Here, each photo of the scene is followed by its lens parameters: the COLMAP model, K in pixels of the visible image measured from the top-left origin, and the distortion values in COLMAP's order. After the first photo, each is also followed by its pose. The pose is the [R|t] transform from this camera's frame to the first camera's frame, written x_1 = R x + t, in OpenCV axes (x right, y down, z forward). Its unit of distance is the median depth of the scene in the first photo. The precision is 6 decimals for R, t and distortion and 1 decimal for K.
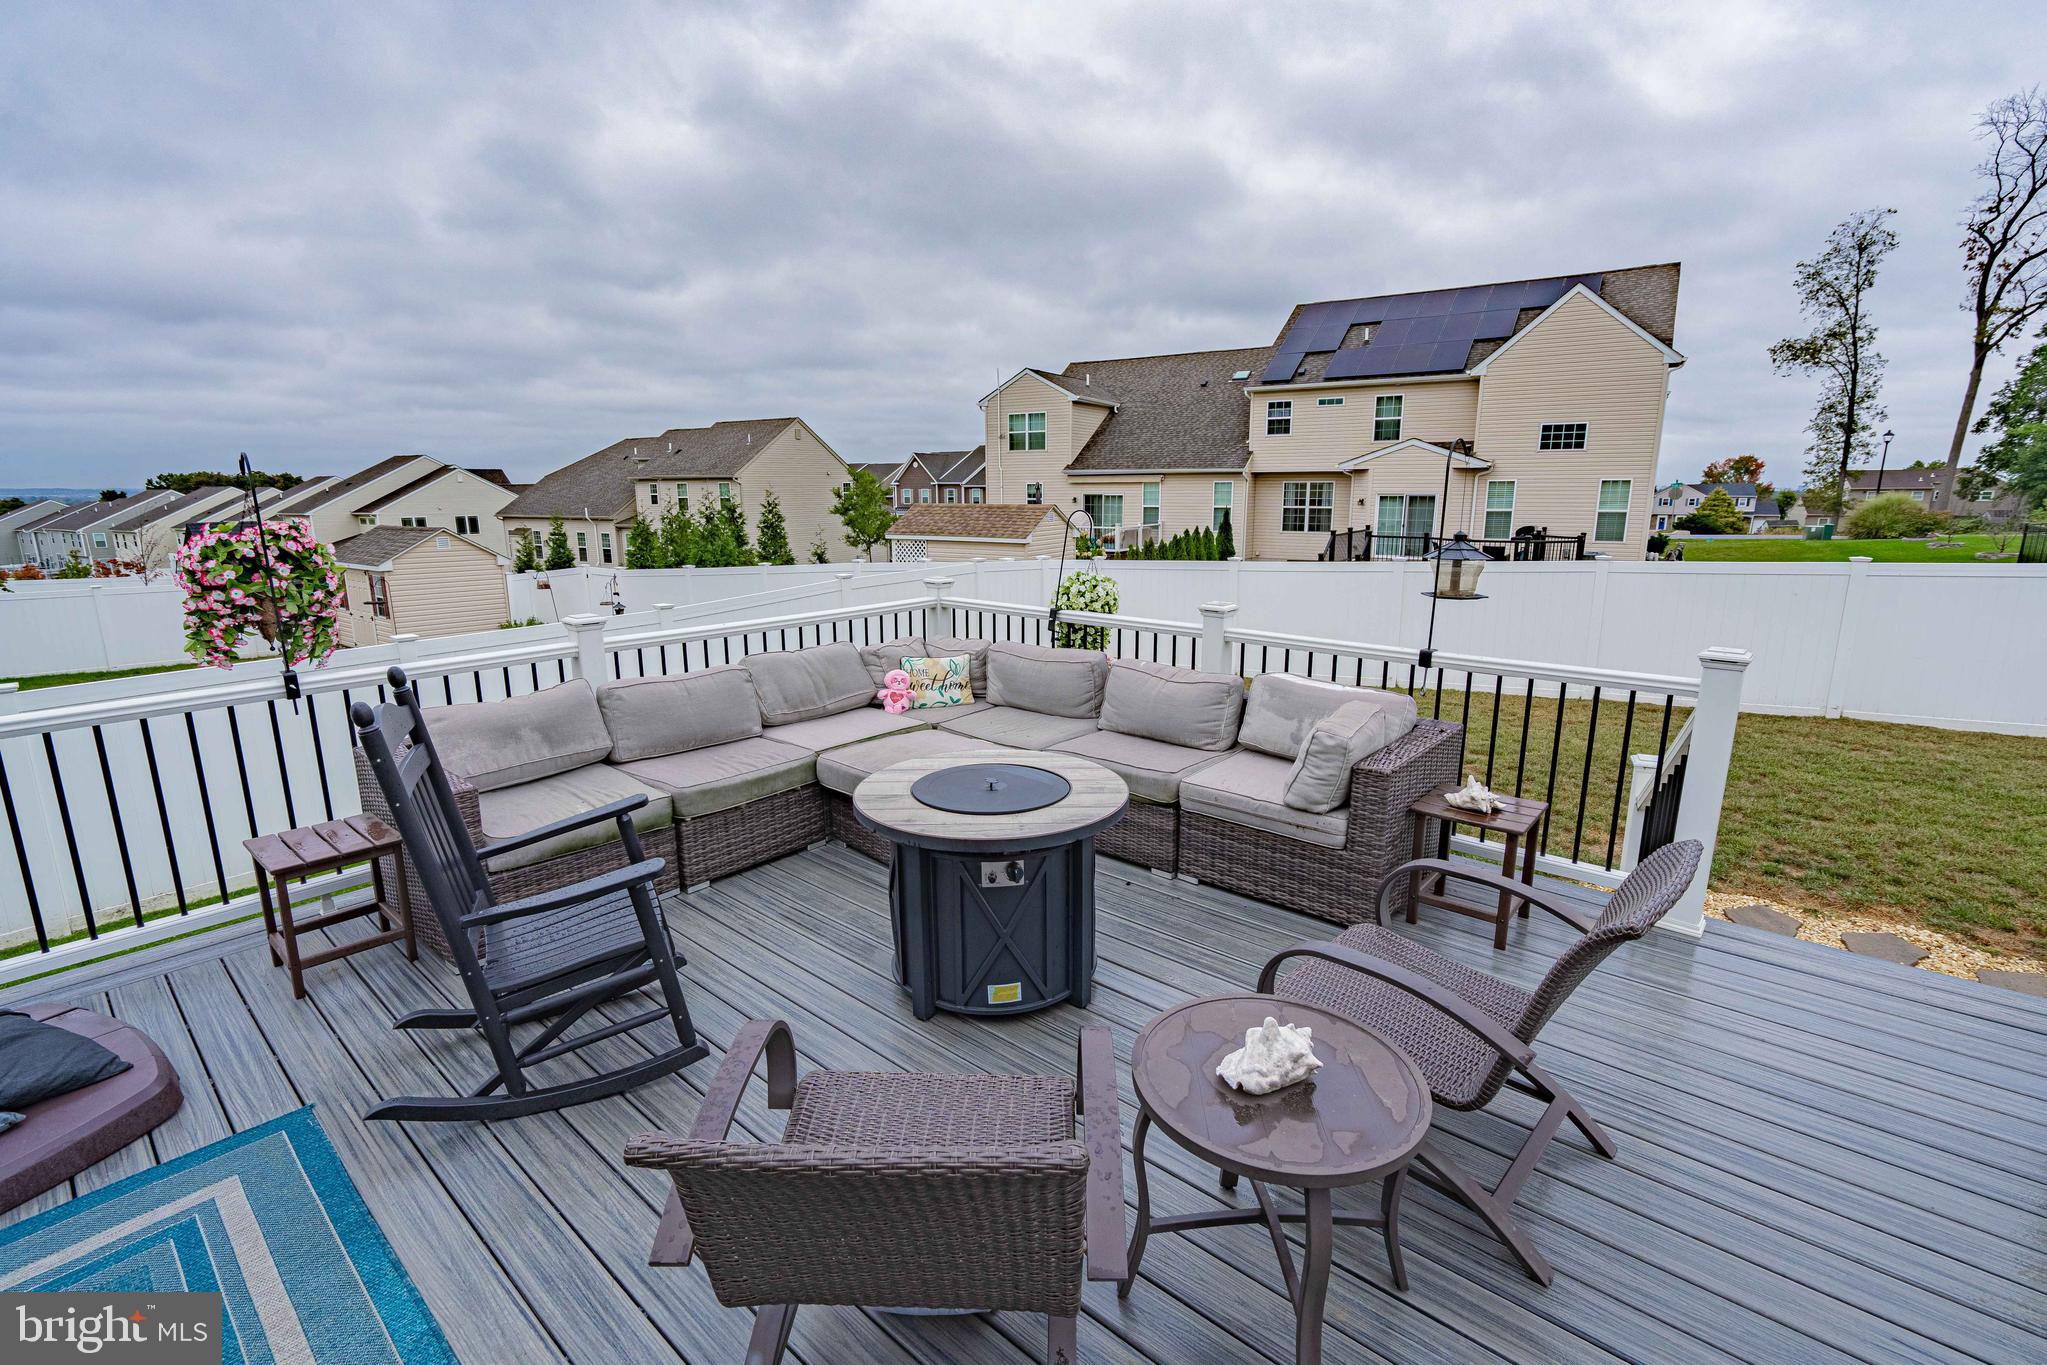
lens RADIAL K [[918.4, 0, 1020.8], [0, 918.4, 686.1], [0, 0, 1]] dist [-0.010515, 0.003834]
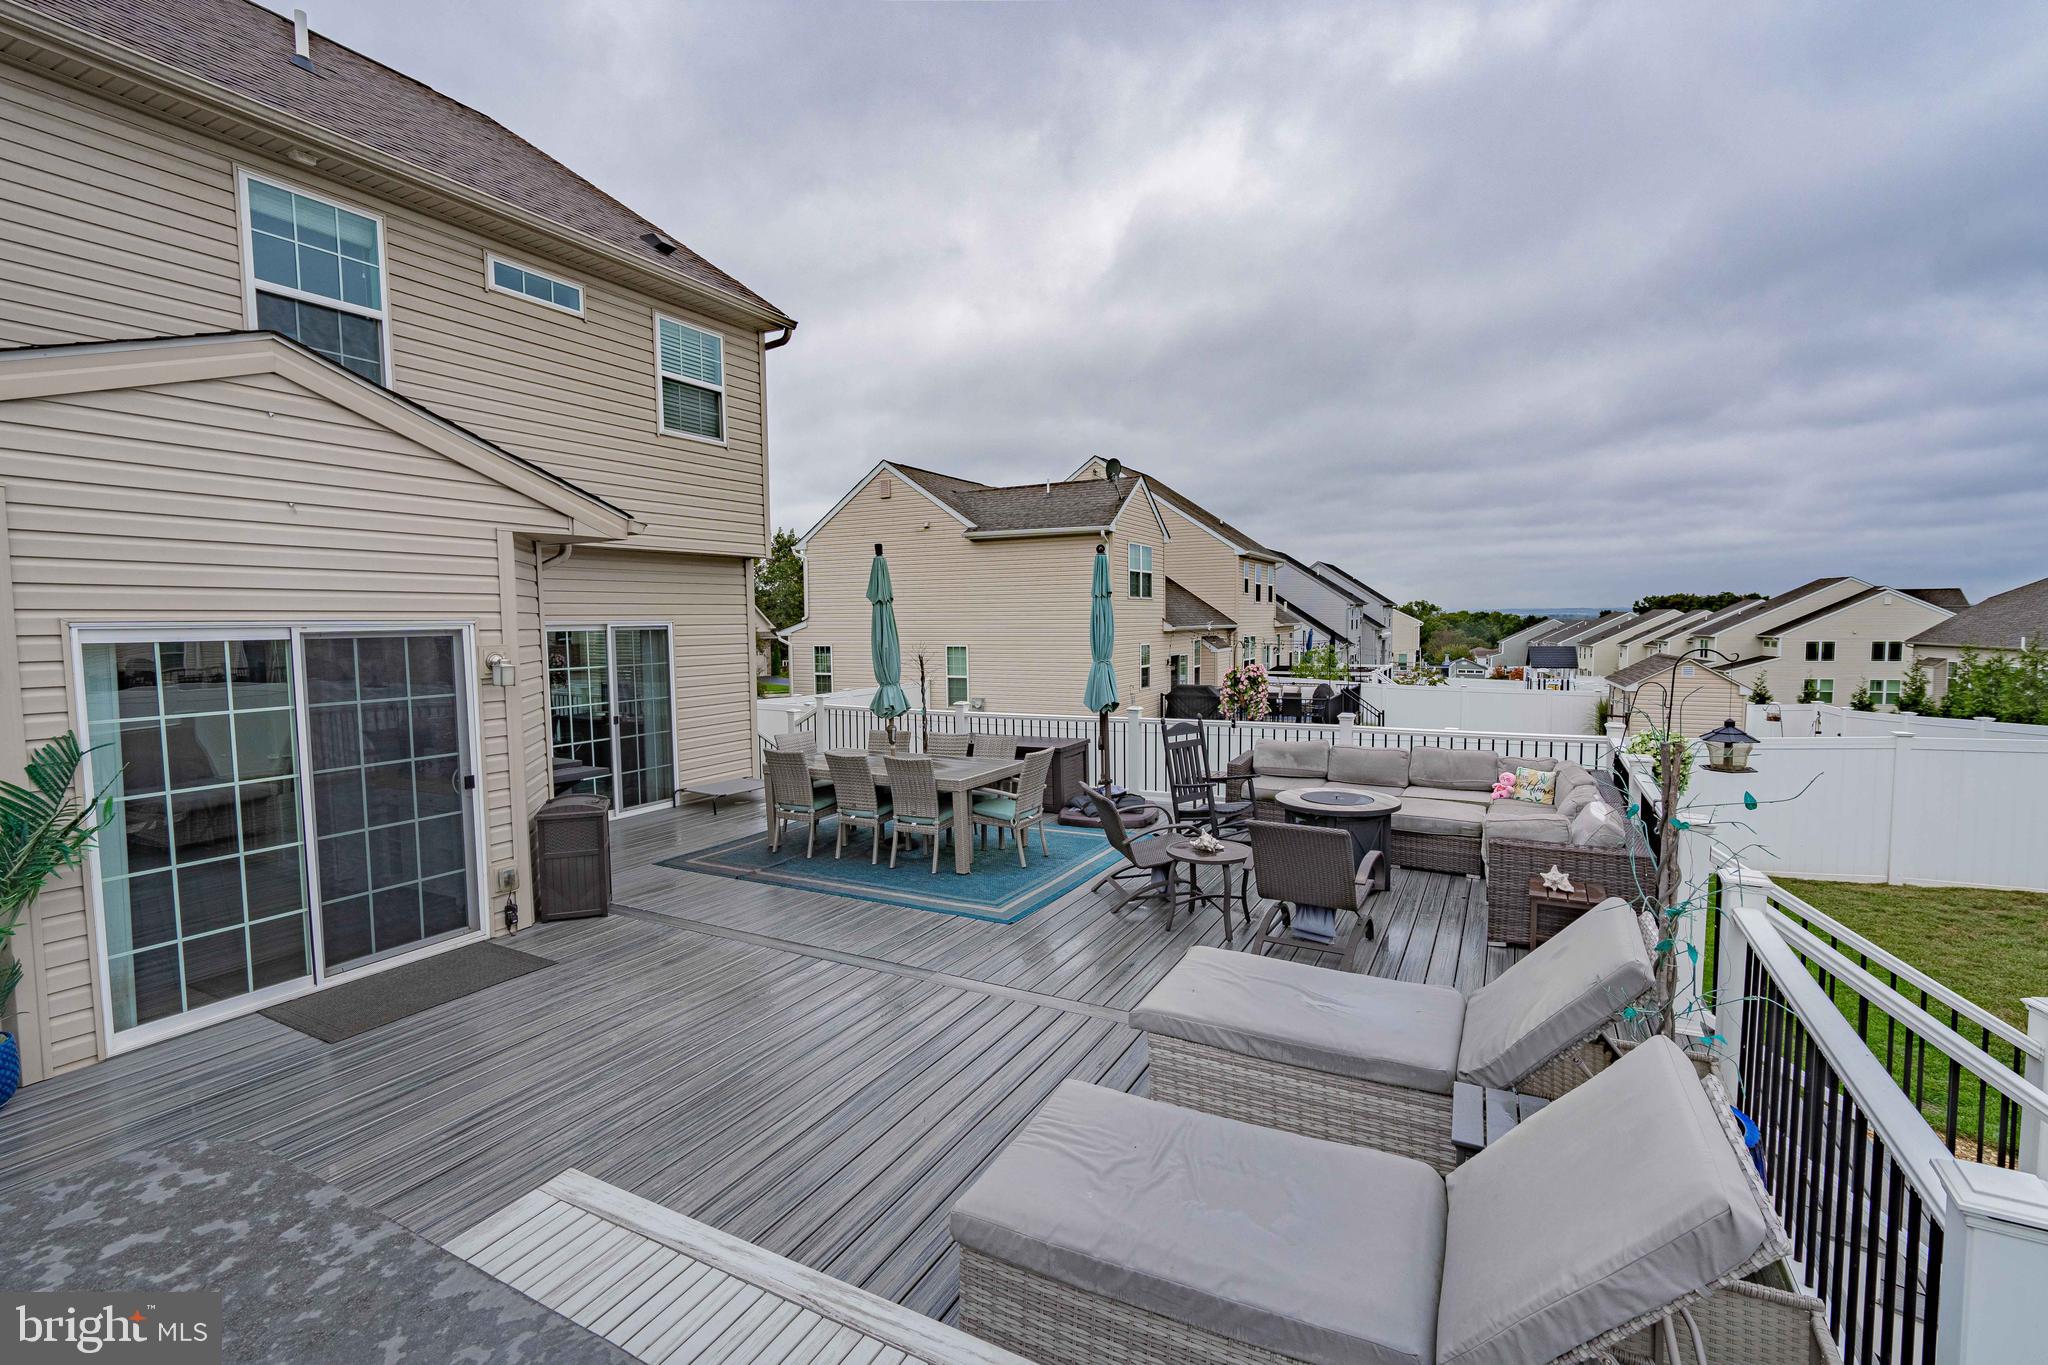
lens RADIAL K [[918.8, 0, 1021.3], [0, 918.8, 686.1], [0, 0, 1]] dist [-0.010515, 0.003834]
pose [[0.221120, 0.074825, -0.972372, 0.101509], [-0.196446, 0.980033, 0.030742, -0.004018], [0.955256, 0.184221, 0.231404, -0.016559]]
